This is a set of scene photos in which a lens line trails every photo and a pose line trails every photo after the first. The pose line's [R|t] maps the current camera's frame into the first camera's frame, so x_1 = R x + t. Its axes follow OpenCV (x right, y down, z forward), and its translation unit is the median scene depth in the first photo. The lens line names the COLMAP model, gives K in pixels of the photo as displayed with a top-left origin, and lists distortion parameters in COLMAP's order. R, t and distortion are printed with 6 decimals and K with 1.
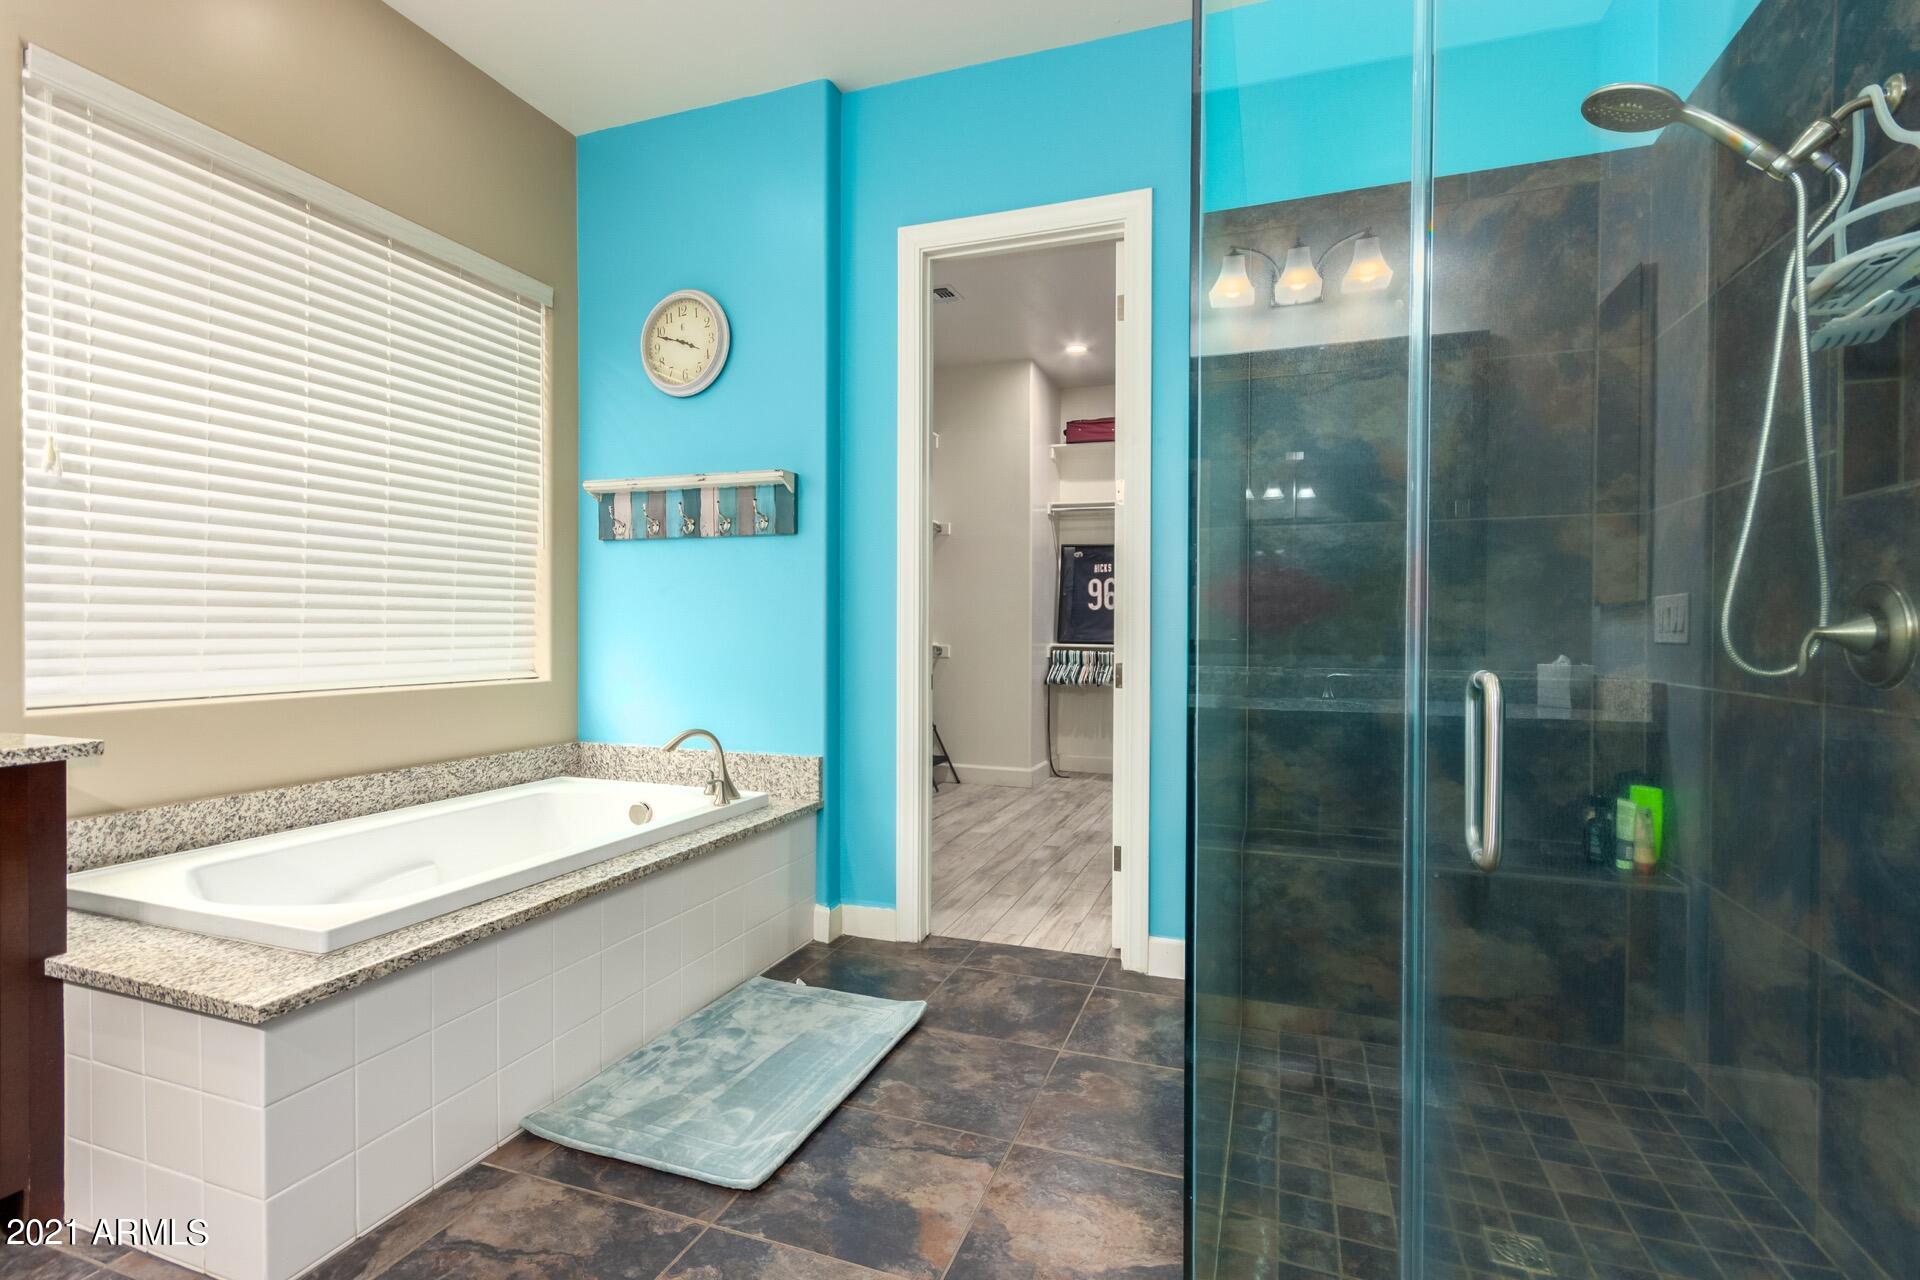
lens RADIAL K [[895.5, 0, 959.4], [0, 895.5, 640.0], [0, 0, 1]] dist [0.004555, -0.001471]
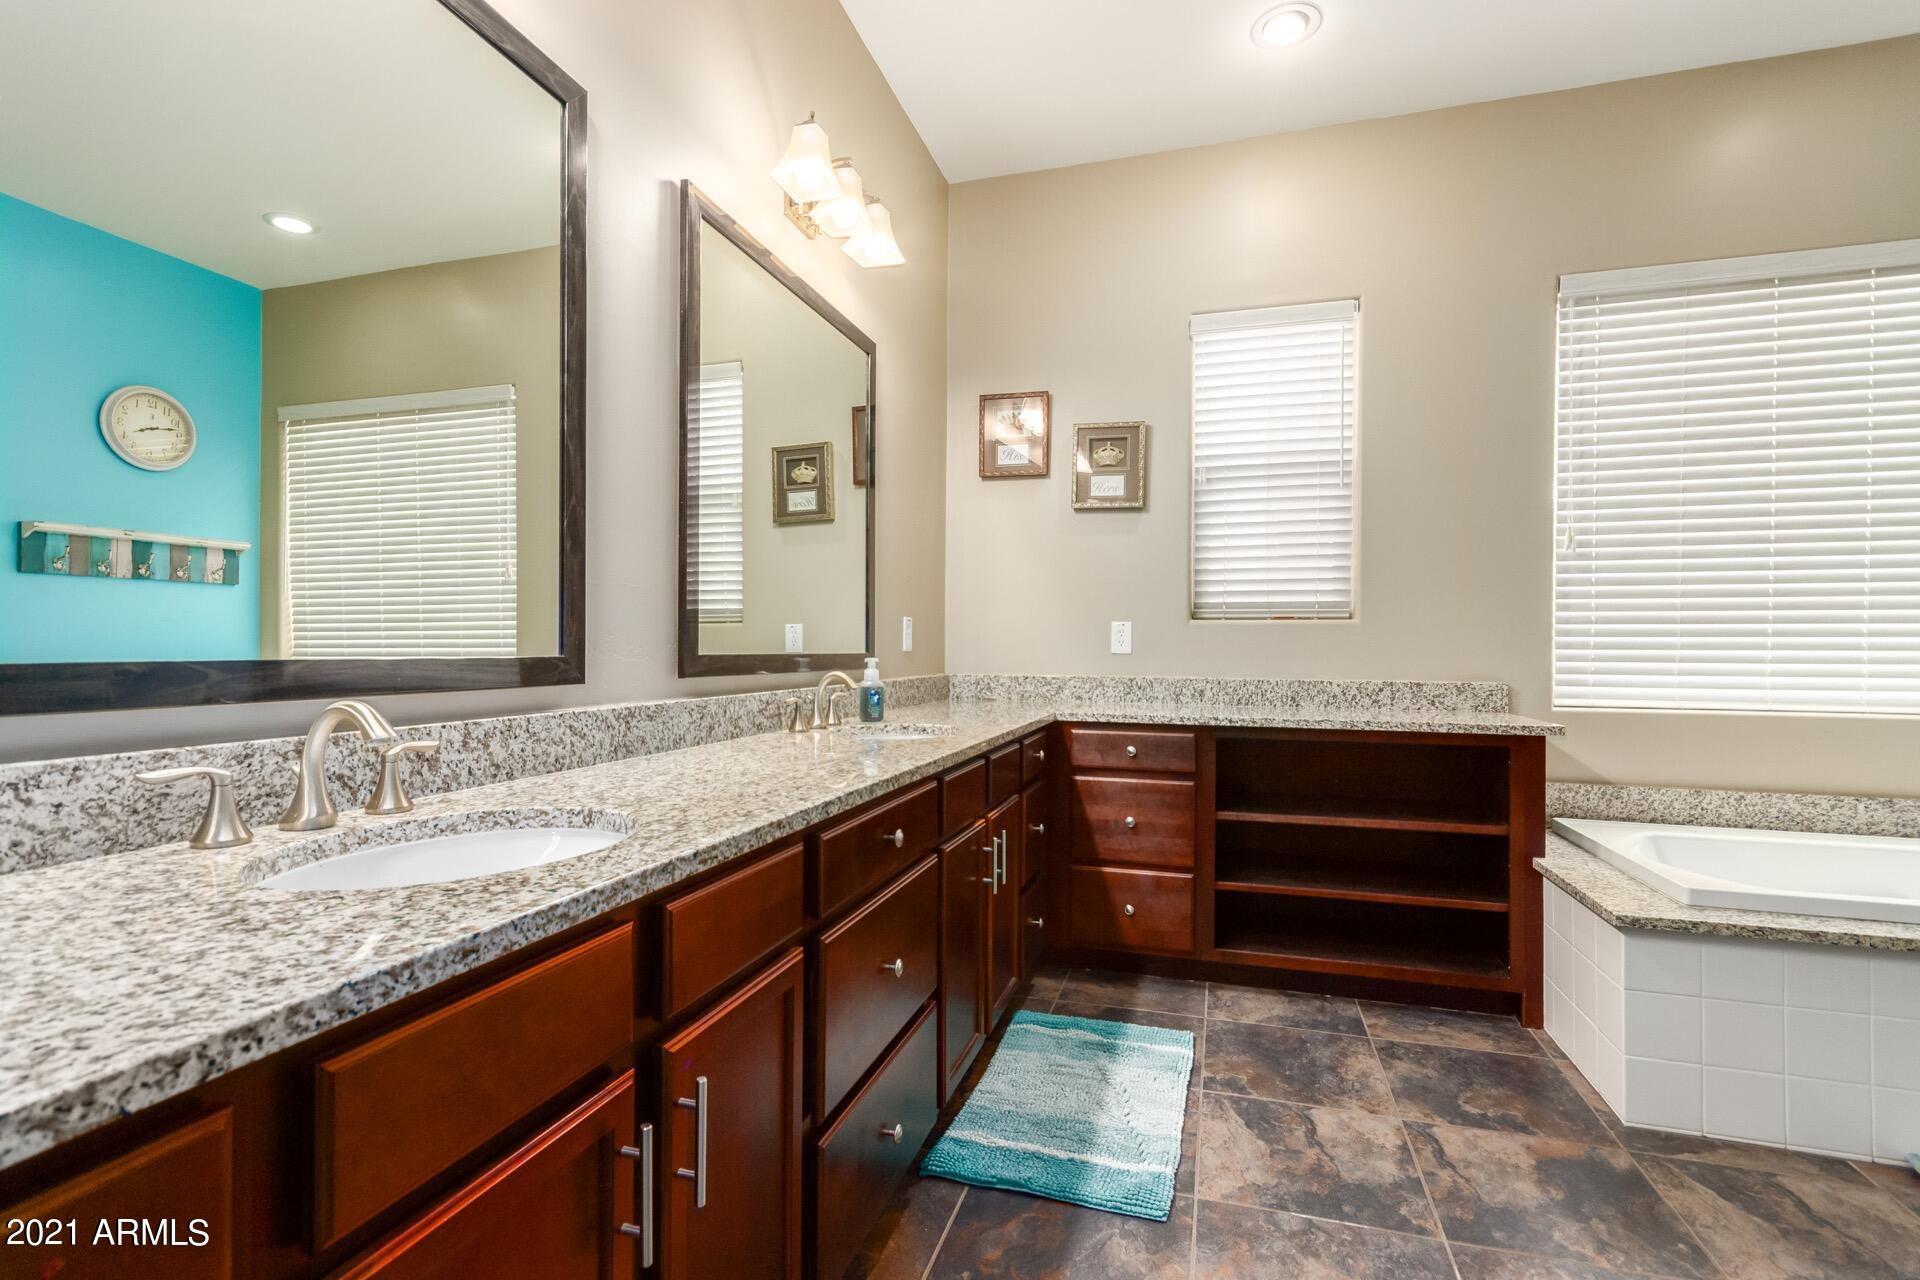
lens RADIAL K [[895.5, 0, 957.4], [0, 895.5, 644.6], [0, 0, 1]] dist [0.004555, -0.001471]
pose [[0.060809, -0.005476, -0.998134, 0.424182], [-0.019279, 0.999792, -0.006659, 0.001942], [0.997963, 0.019648, 0.060691, -0.111666]]
